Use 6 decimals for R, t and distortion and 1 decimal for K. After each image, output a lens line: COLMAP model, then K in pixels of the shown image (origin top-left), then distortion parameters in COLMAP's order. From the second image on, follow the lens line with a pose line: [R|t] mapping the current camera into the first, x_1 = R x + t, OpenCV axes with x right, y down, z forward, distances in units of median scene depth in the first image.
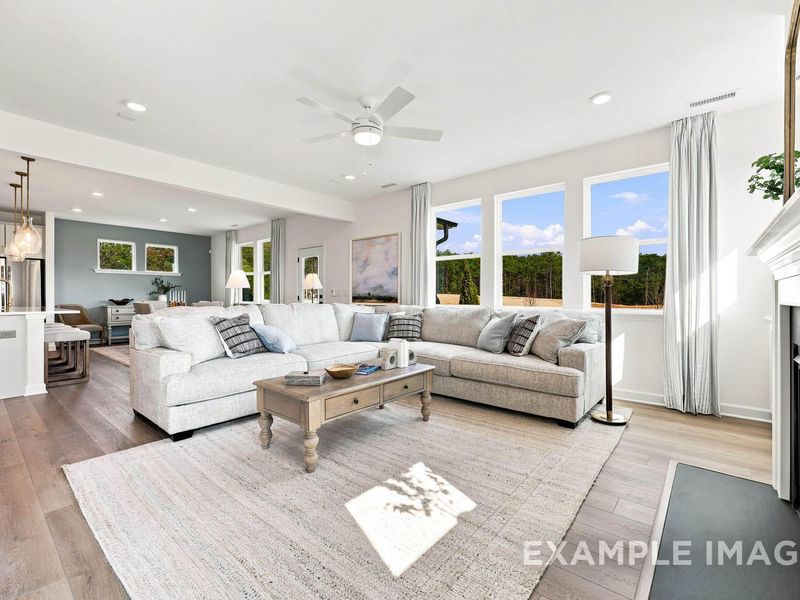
lens RADIAL K [[367.7, 0, 400.0], [0, 367.7, 300.0], [0, 0, 1]] dist [0.000224, 0.000134]
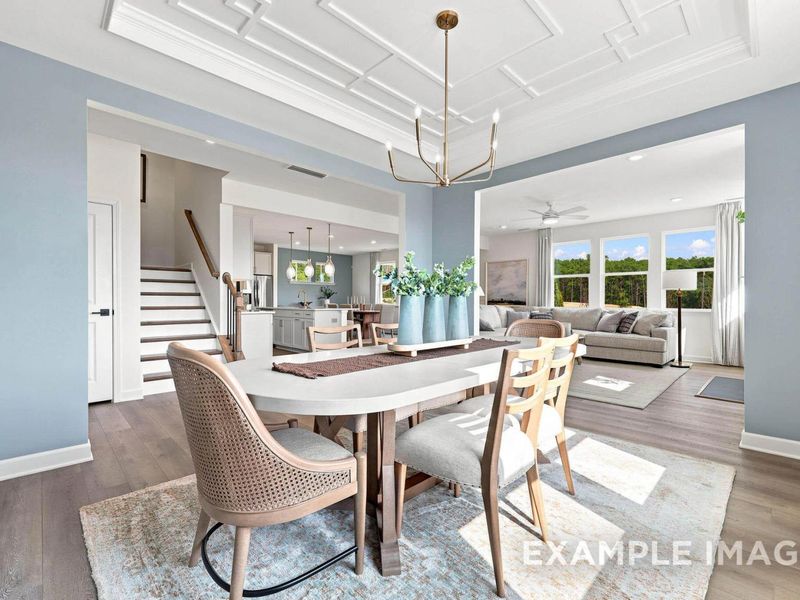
lens RADIAL K [[368.4, 0, 400.9], [0, 368.4, 303.7], [0, 0, 1]] dist [0.000610, -0.000011]
pose [[0.995779, 0.005044, -0.091645, -0.599514], [-0.005174, 0.999986, -0.001175, 0.009713], [0.091638, 0.001645, 0.995791, -0.888699]]
